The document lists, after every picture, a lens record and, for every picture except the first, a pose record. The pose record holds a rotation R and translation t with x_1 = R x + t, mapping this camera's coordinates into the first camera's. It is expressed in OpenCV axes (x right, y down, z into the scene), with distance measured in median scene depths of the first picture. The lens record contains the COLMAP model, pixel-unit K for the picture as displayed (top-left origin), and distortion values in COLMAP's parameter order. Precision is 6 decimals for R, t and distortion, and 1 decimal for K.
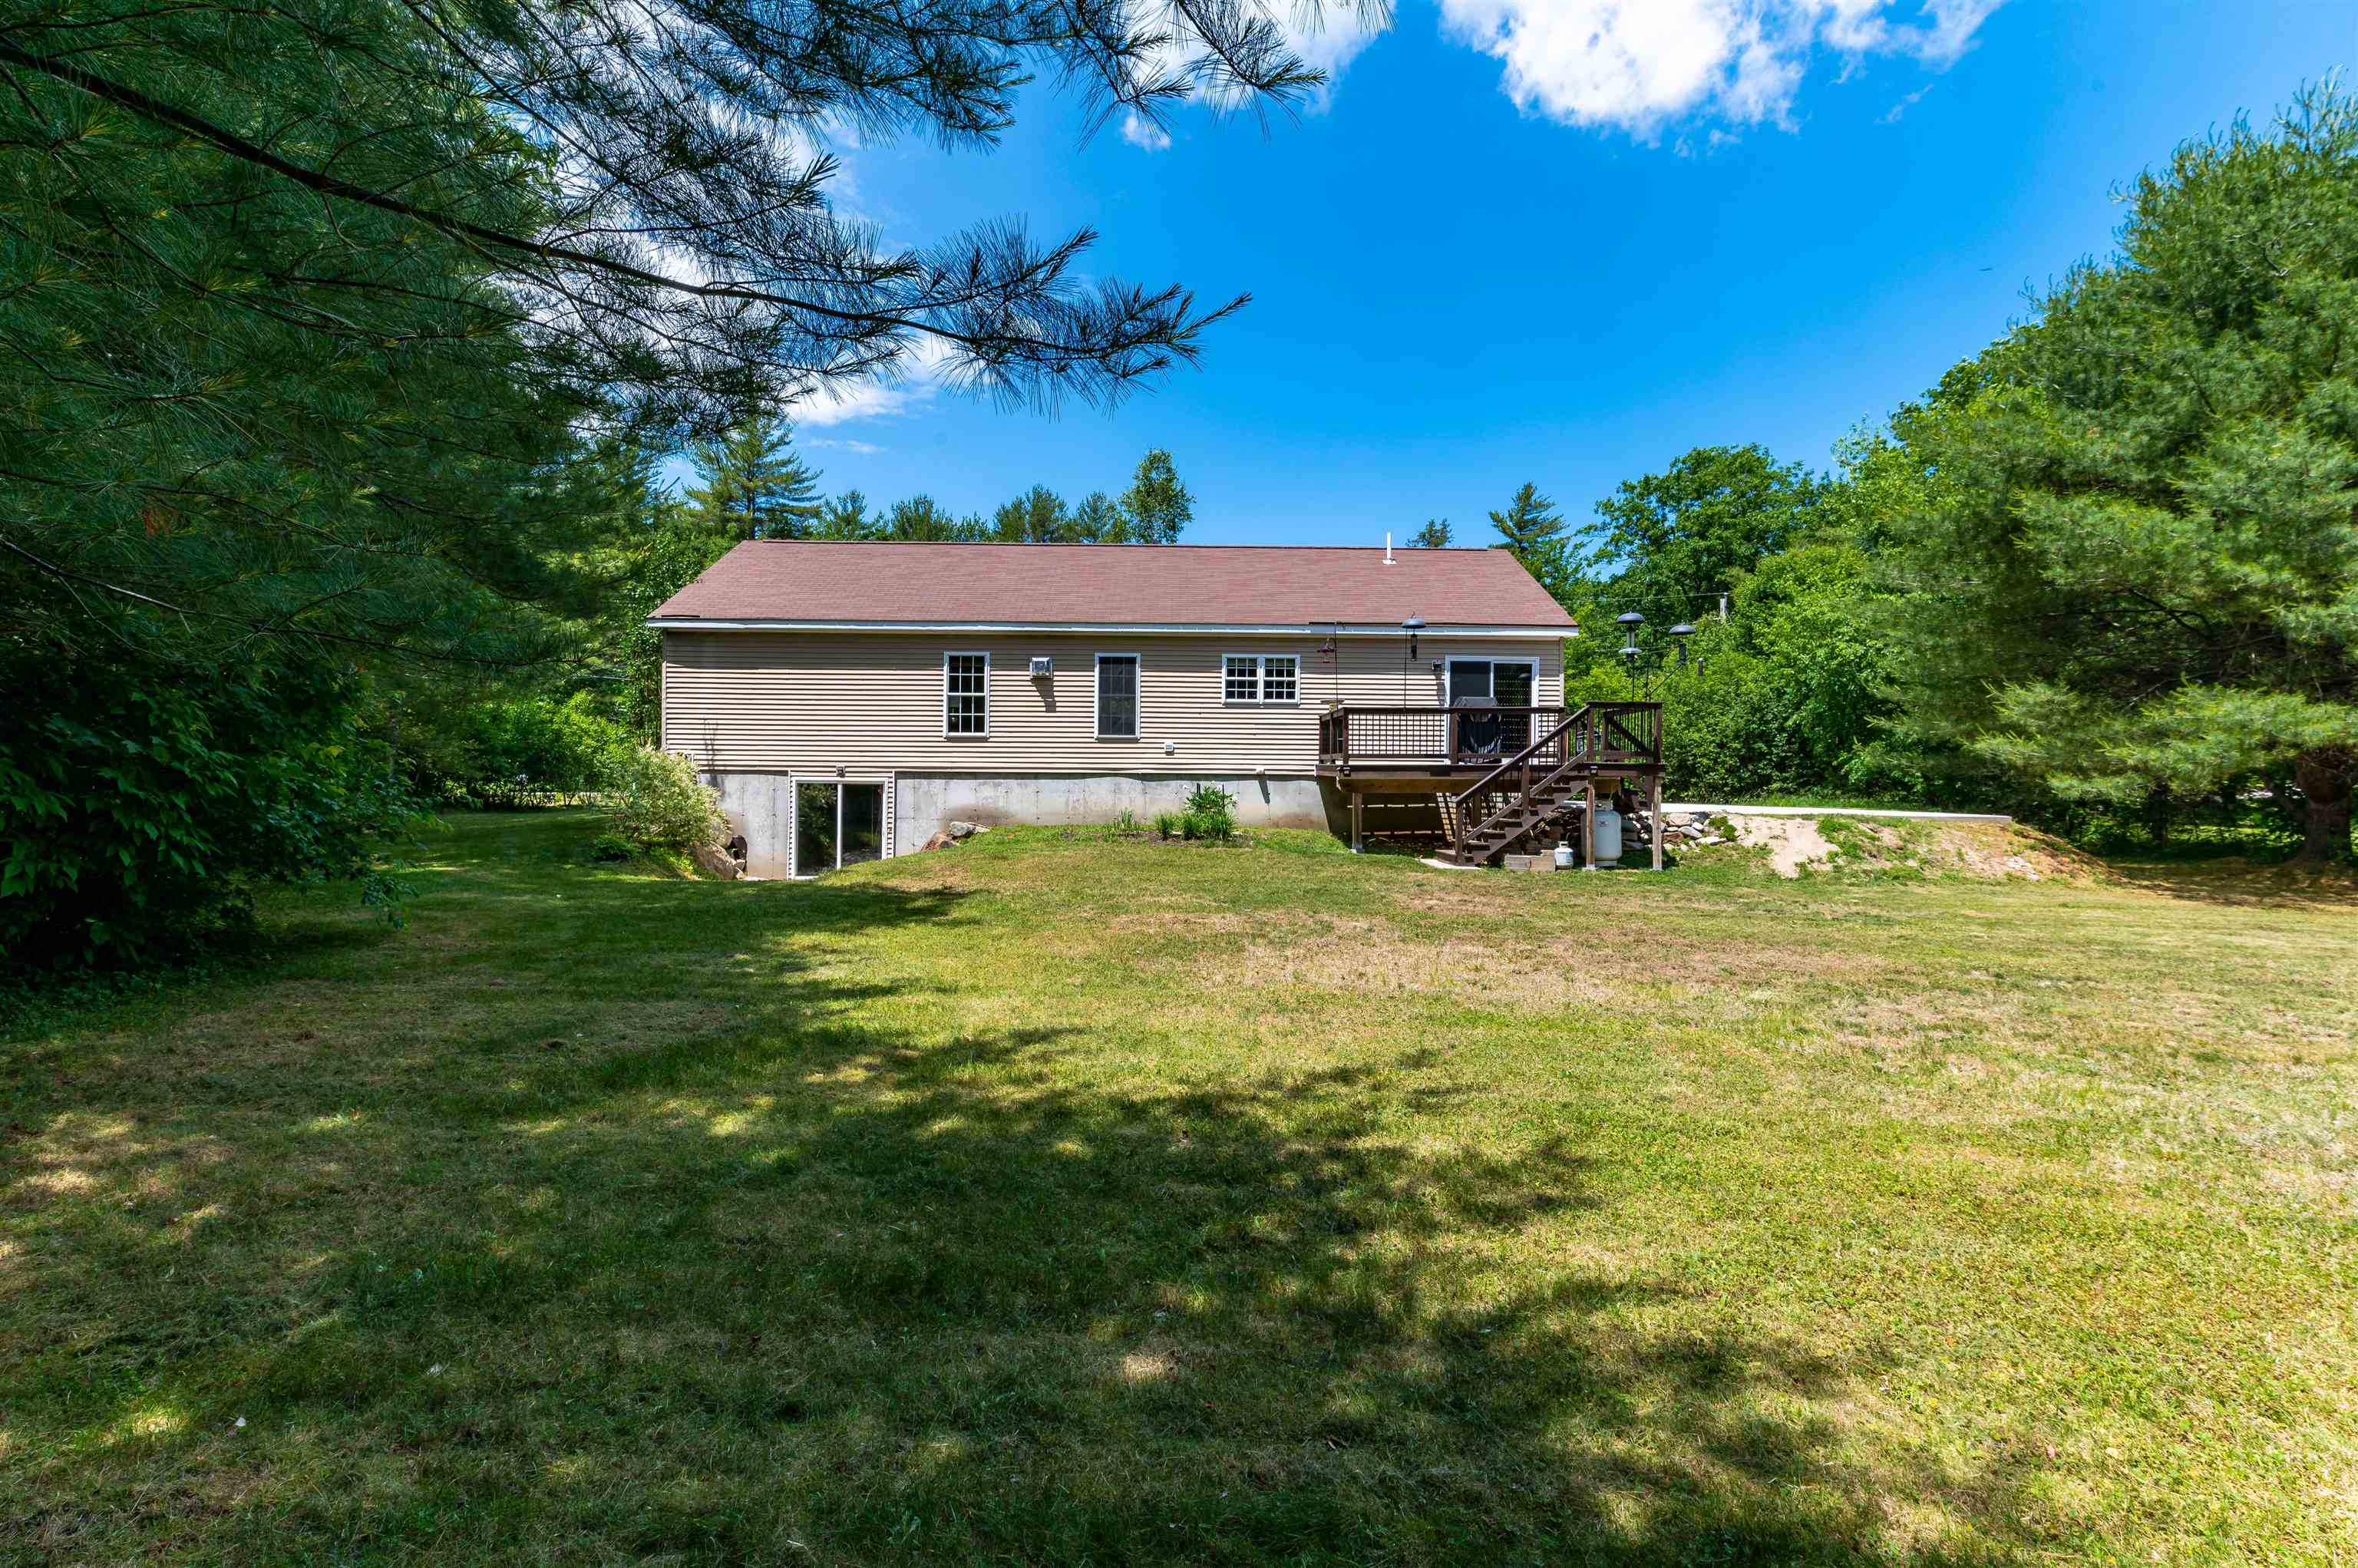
lens RADIAL K [[1021.7, 0, 1194.4], [0, 1021.7, 783.1], [0, 0, 1]] dist [0.000330, -0.000558]
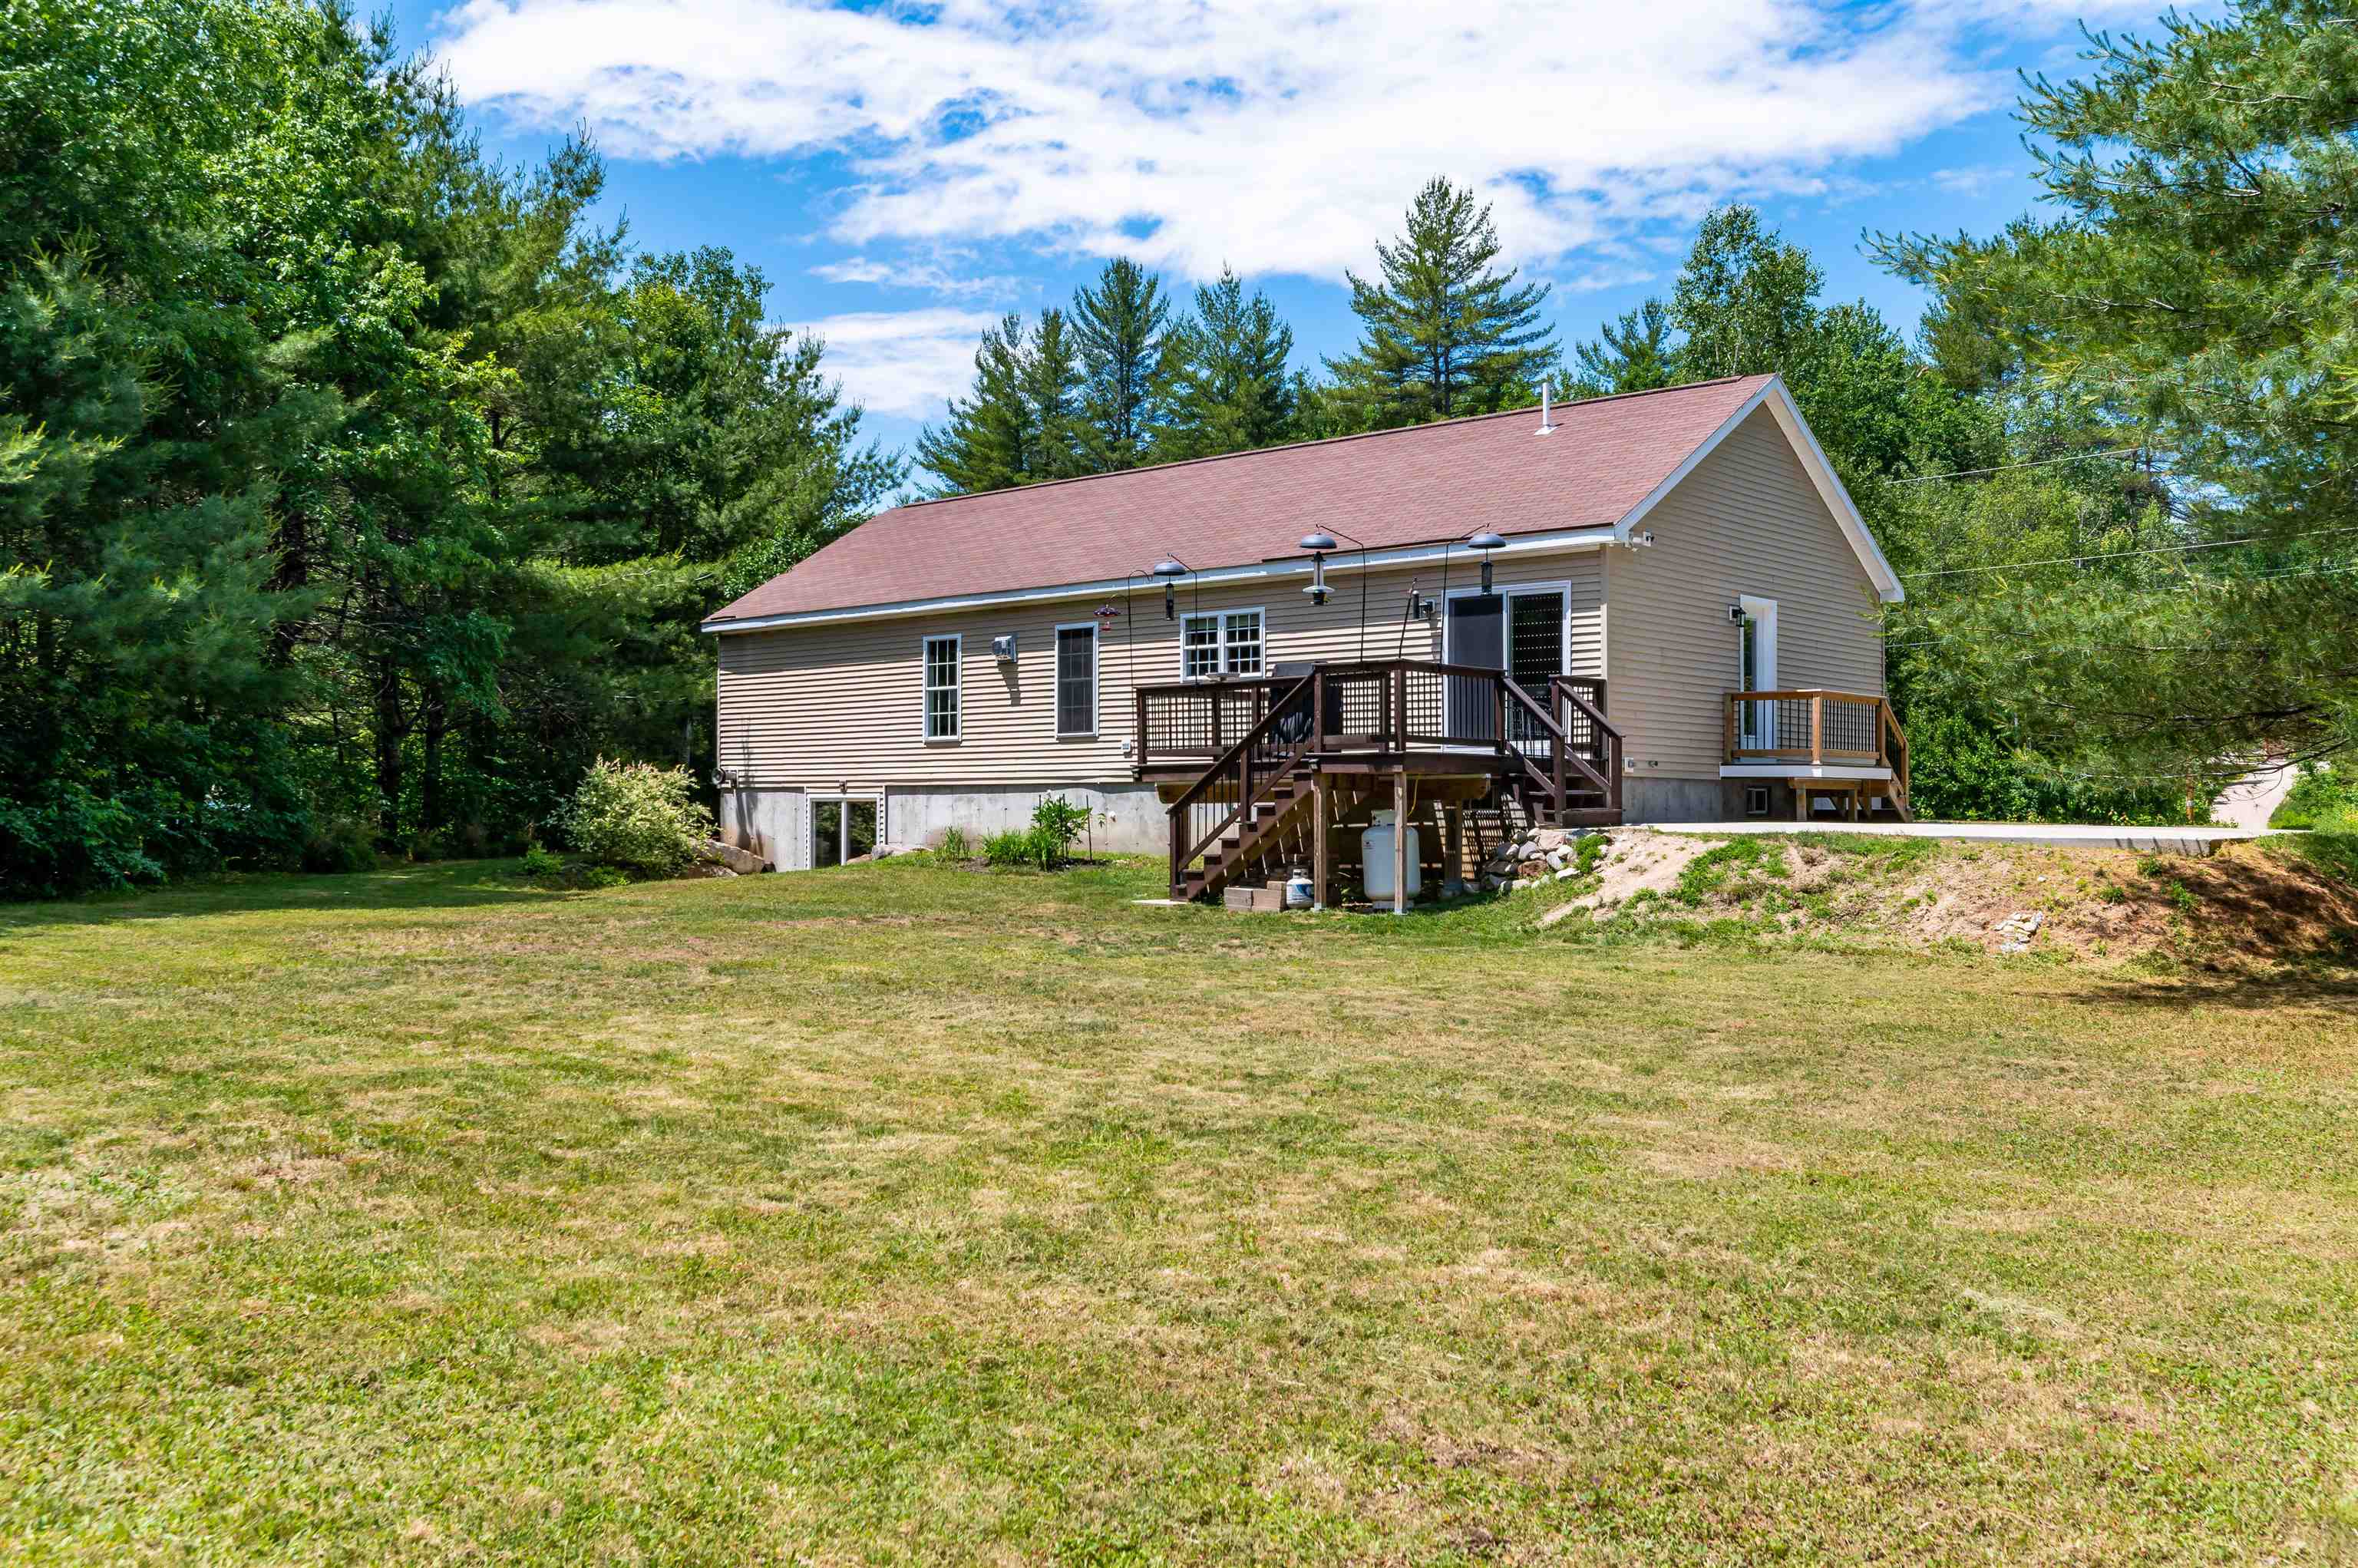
lens RADIAL K [[2049.7, 0, 1172.6], [0, 2049.7, 773.6], [0, 0, 1]] dist [0.017872, -0.008330]
pose [[0.731762, -0.020742, -0.681244, 1.003994], [0.004553, 0.999663, -0.025546, 0.022263], [0.681545, 0.015591, 0.731610, -0.054132]]
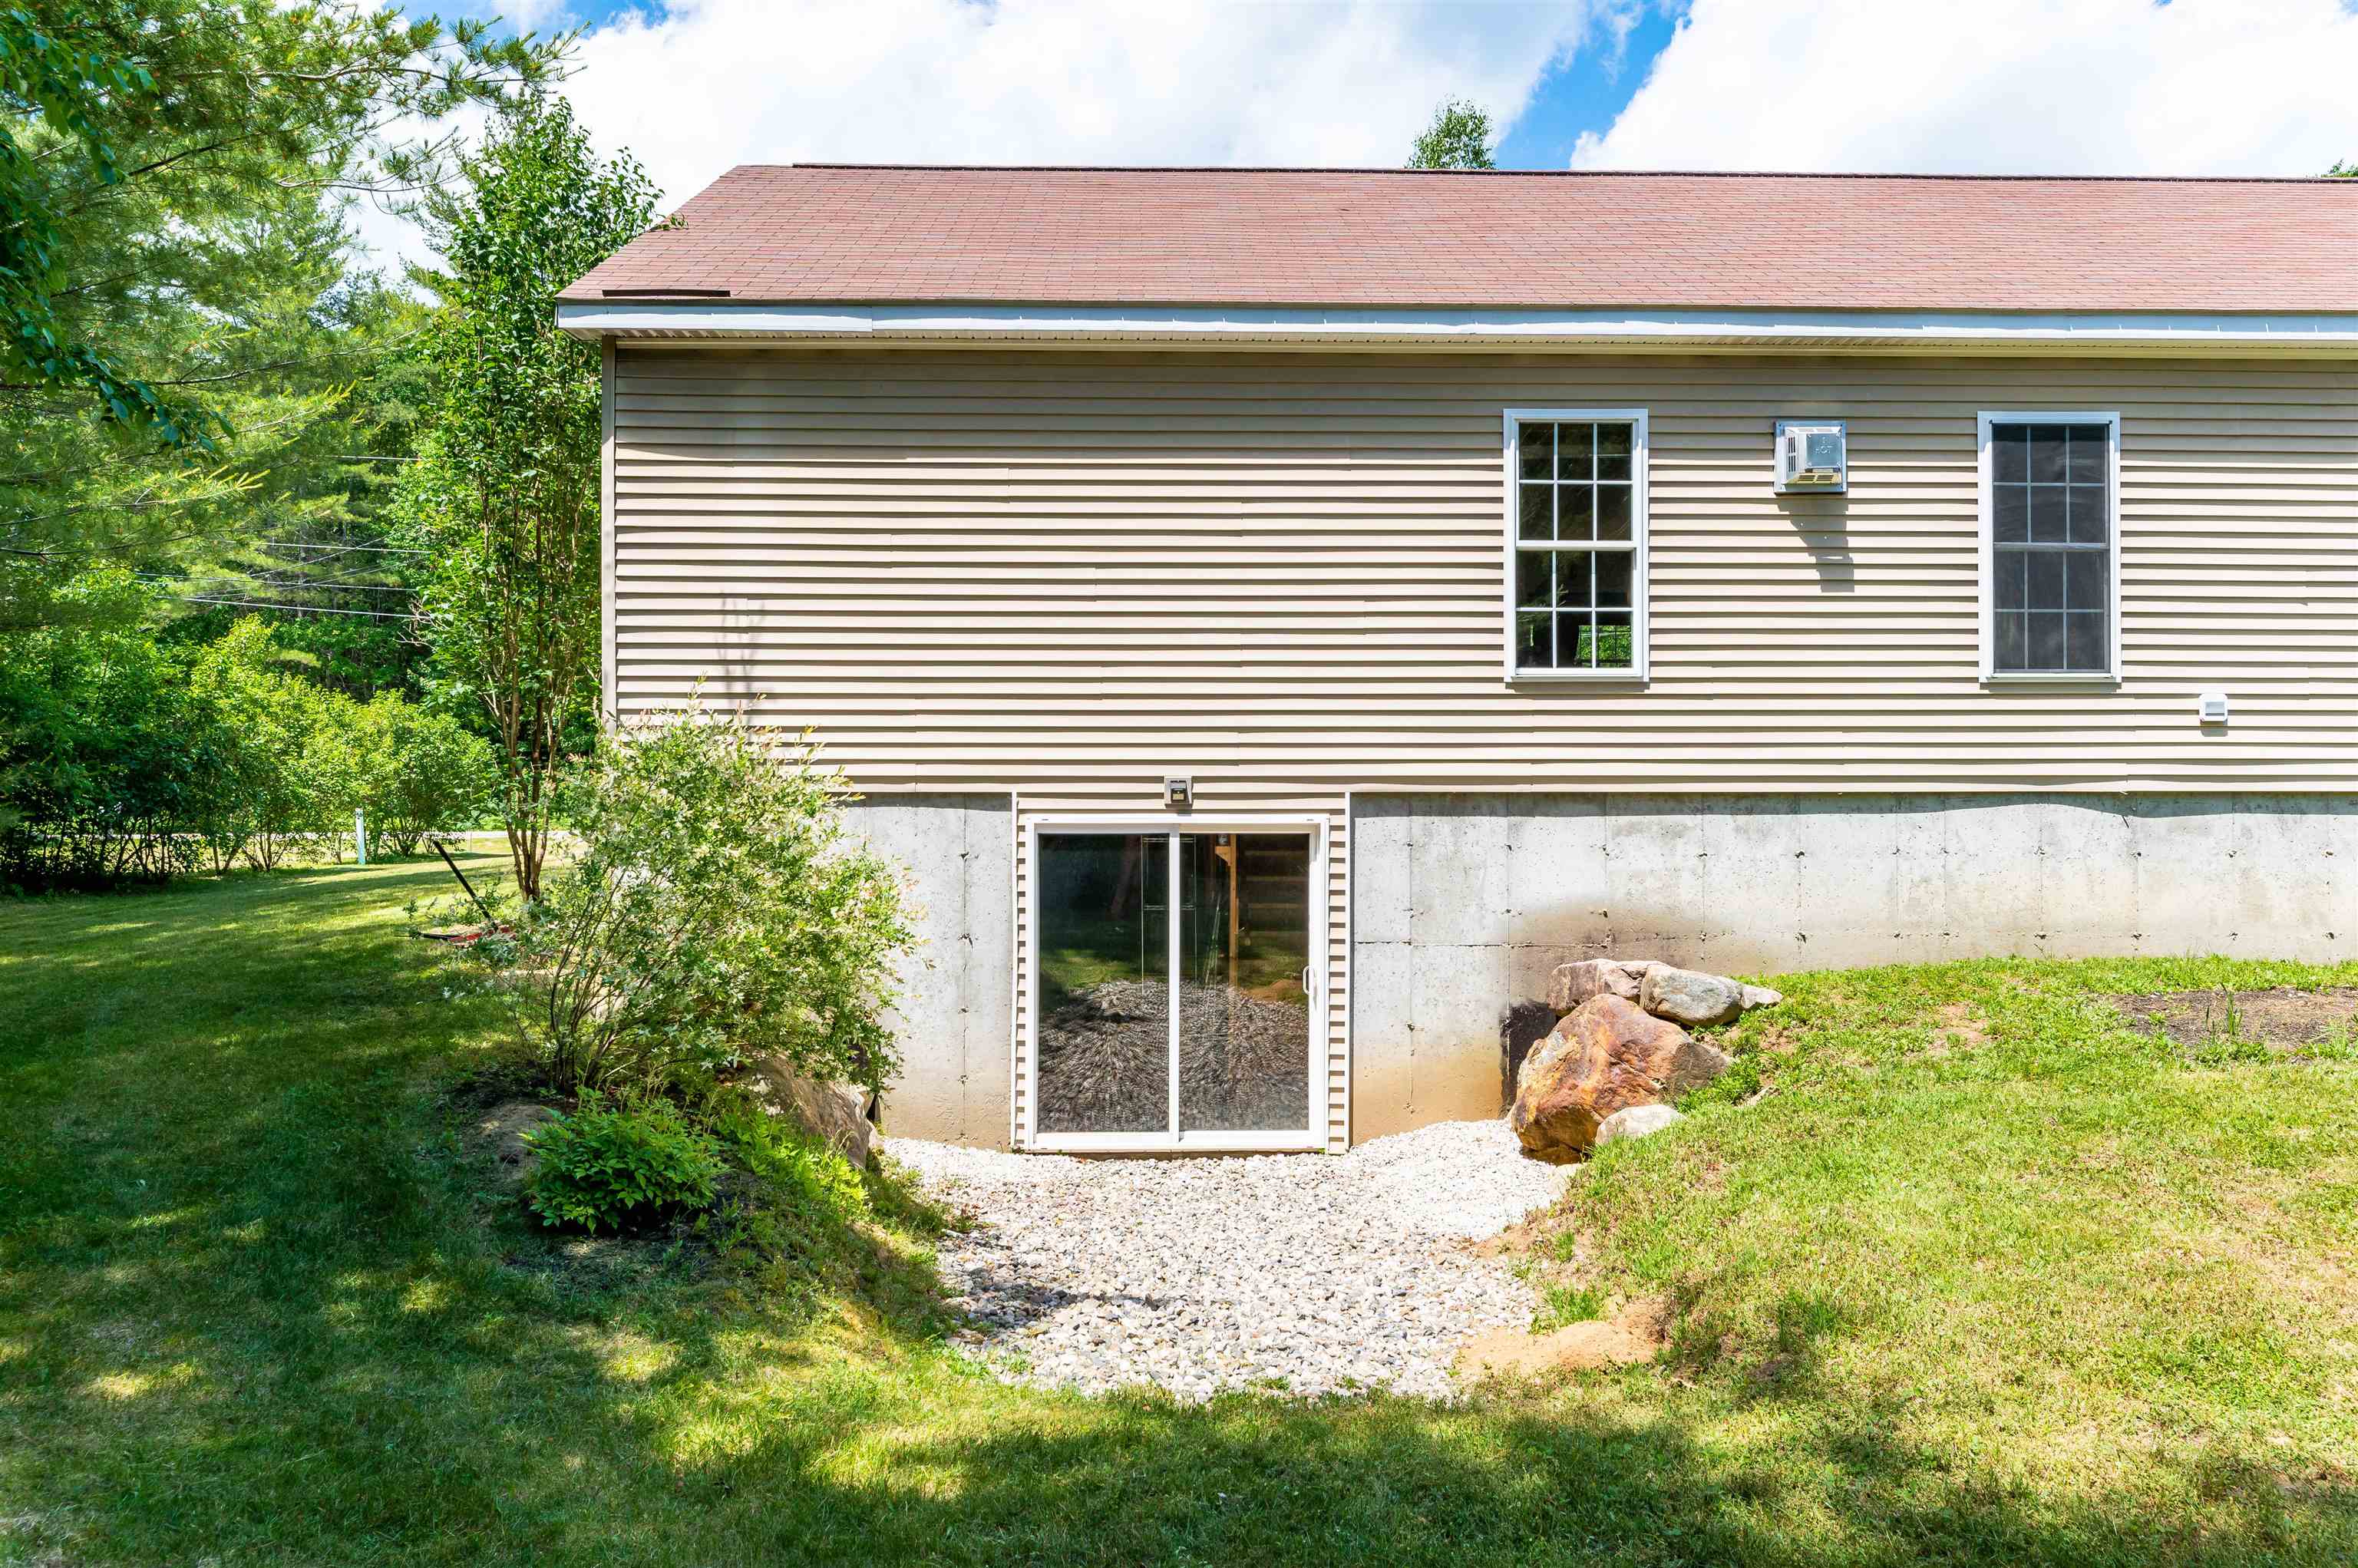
lens RADIAL K [[1575.1, 0, 1174.1], [0, 1575.1, 788.2], [0, 0, 1]] dist [-0.002268, 0.003074]
pose [[0.999865, -0.008711, 0.013919, -0.352607], [0.008803, 0.999940, -0.006540, -0.010148], [-0.013861, 0.006662, 0.999882, 0.519656]]
